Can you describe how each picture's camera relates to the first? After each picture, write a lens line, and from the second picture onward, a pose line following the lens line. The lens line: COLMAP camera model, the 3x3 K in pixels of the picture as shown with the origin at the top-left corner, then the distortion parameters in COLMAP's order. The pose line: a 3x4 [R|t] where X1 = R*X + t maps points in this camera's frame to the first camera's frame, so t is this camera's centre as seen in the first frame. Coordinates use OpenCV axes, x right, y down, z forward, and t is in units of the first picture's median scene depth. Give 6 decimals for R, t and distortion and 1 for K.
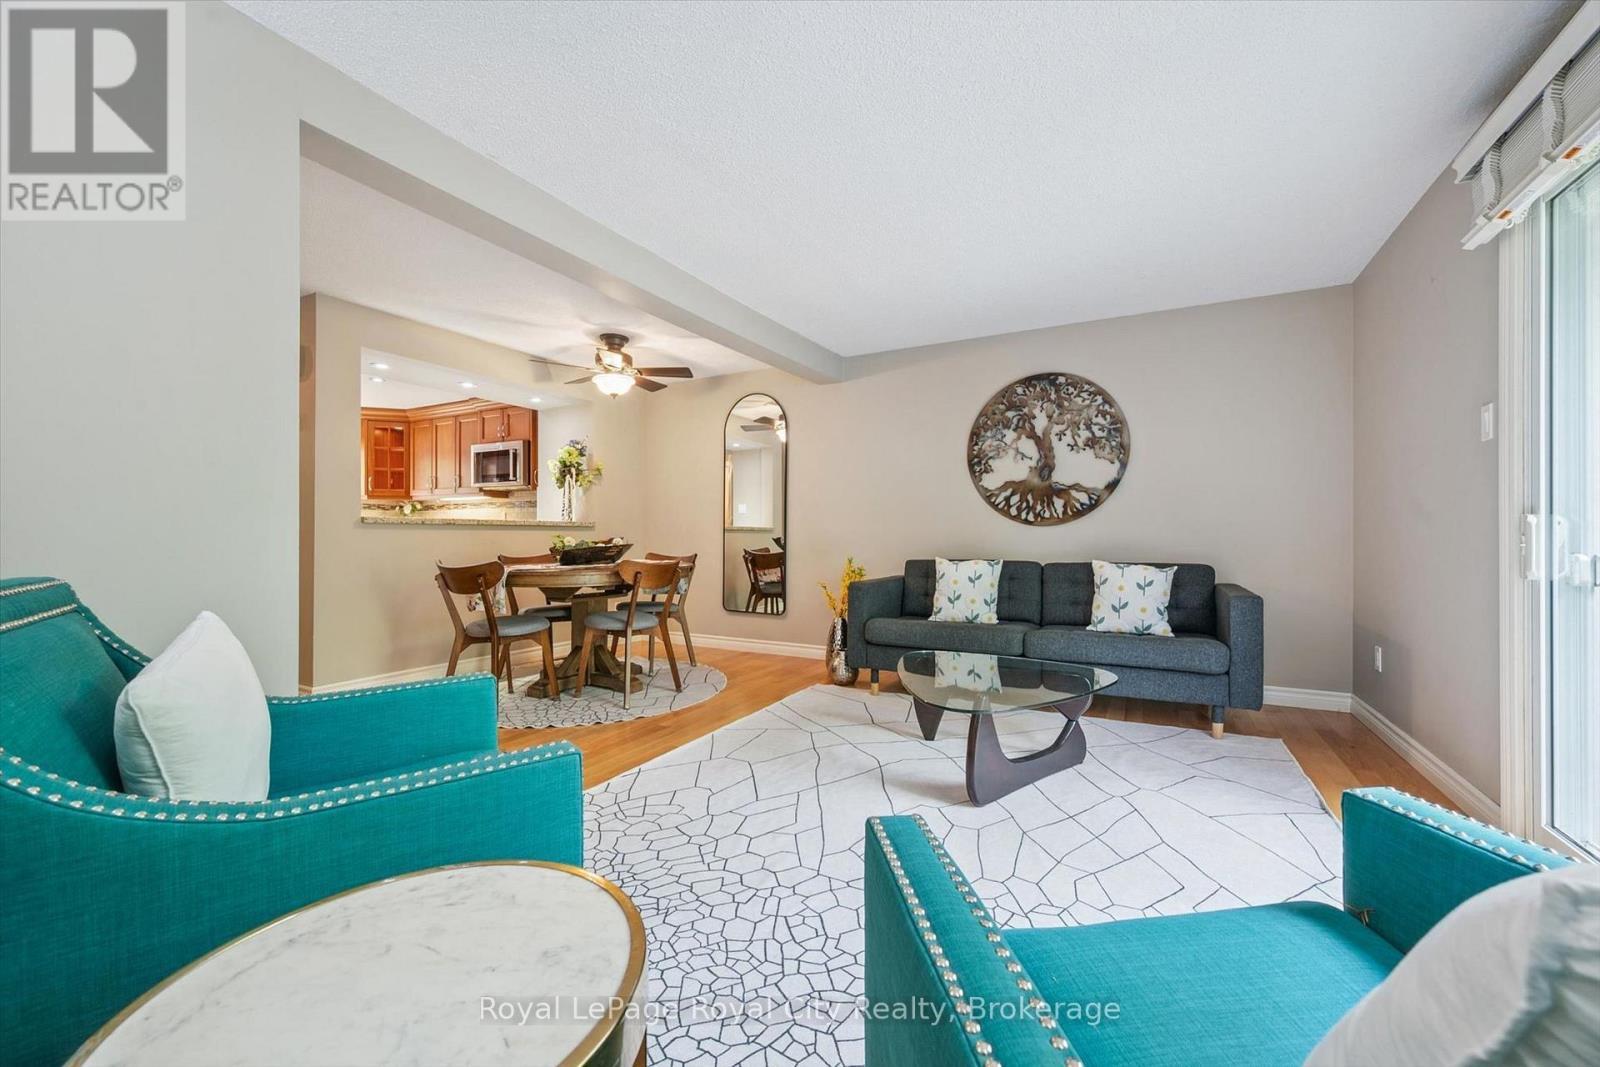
lens RADIAL K [[633.2, 0, 800.0], [0, 633.2, 533.5], [0, 0, 1]] dist [0.000645, -0.000153]
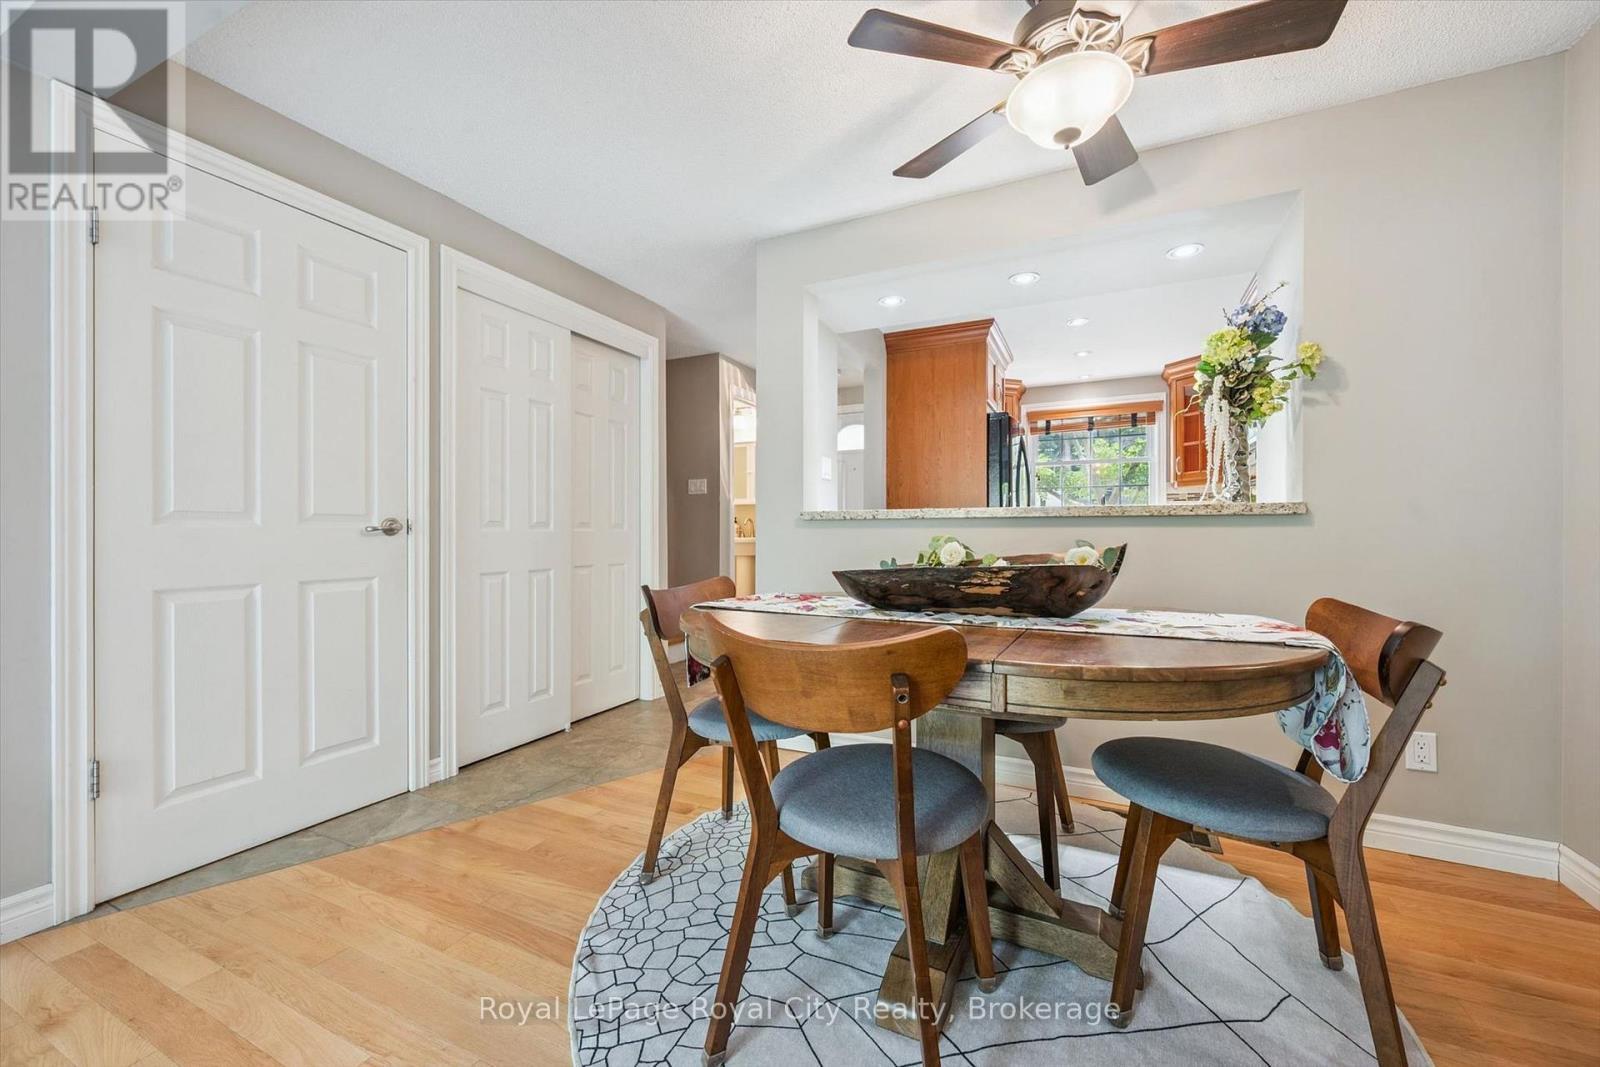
lens RADIAL K [[634.1, 0, 805.3], [0, 634.1, 536.8], [0, 0, 1]] dist [0.001383, 0.000066]
pose [[0.054054, 0.003120, -0.998533, 0.052076], [0.002295, 0.999992, 0.003249, -0.000546], [0.998535, -0.002467, 0.054046, 0.892448]]
